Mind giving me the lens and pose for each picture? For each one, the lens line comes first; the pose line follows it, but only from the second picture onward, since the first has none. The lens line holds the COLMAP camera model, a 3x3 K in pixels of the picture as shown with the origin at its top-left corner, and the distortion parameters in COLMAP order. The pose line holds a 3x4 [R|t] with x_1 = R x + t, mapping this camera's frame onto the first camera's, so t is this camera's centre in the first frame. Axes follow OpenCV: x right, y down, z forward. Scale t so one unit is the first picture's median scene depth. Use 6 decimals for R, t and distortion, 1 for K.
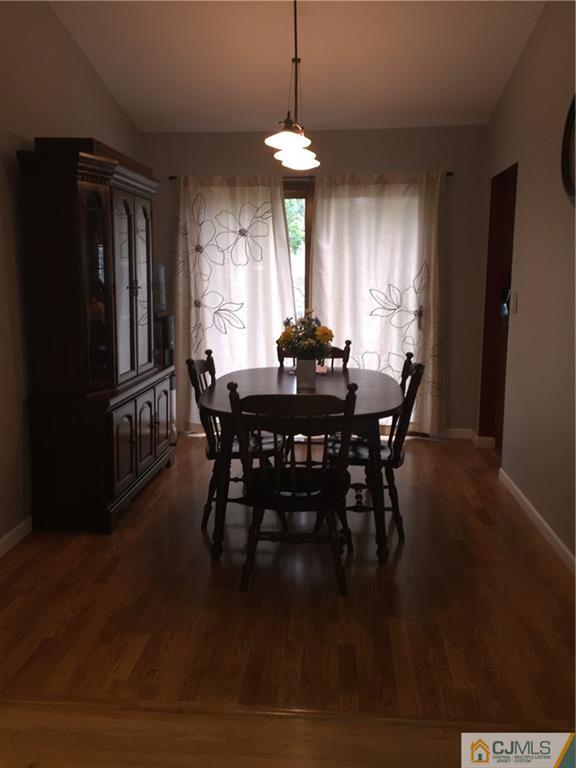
lens RADIAL K [[666.4, 0, 288.0], [0, 666.4, 384.0], [0, 0, 1]] dist [0.001967, -0.005002]
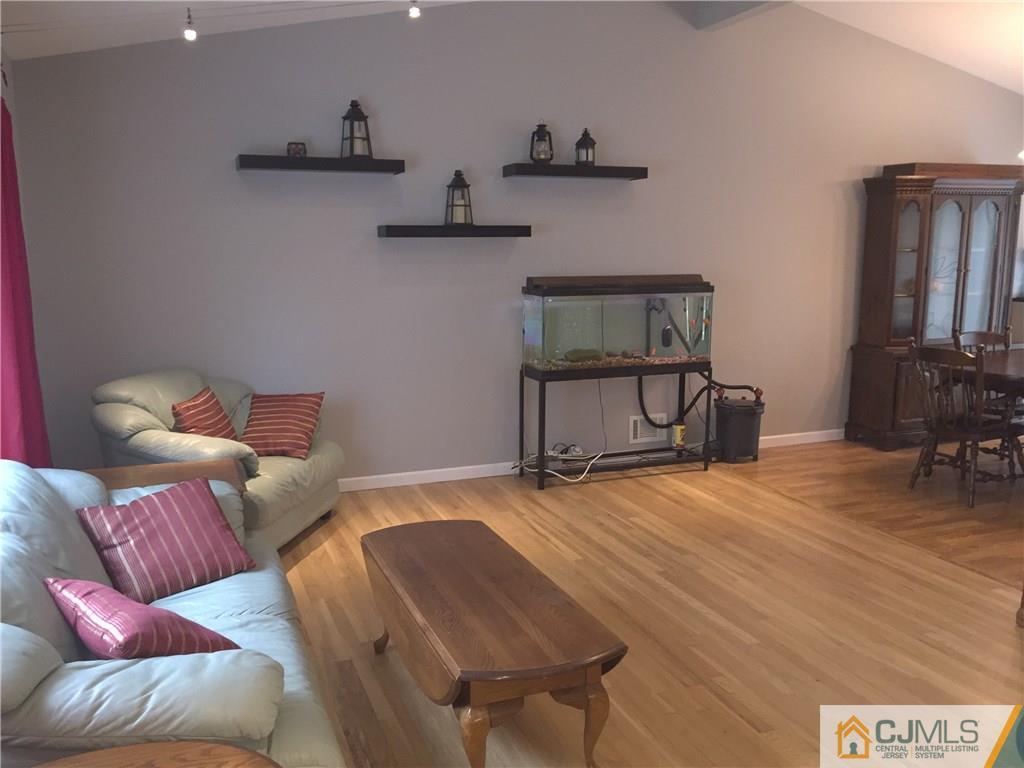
lens RADIAL K [[866.2, 0, 512.0], [0, 866.2, 384.0], [0, 0, 1]] dist [0.000840, -0.004287]
pose [[0.448706, 0.145104, -0.881821, 1.434373], [-0.140629, 0.985902, 0.090673, 0.055360], [0.882546, 0.083324, 0.462785, -0.776350]]
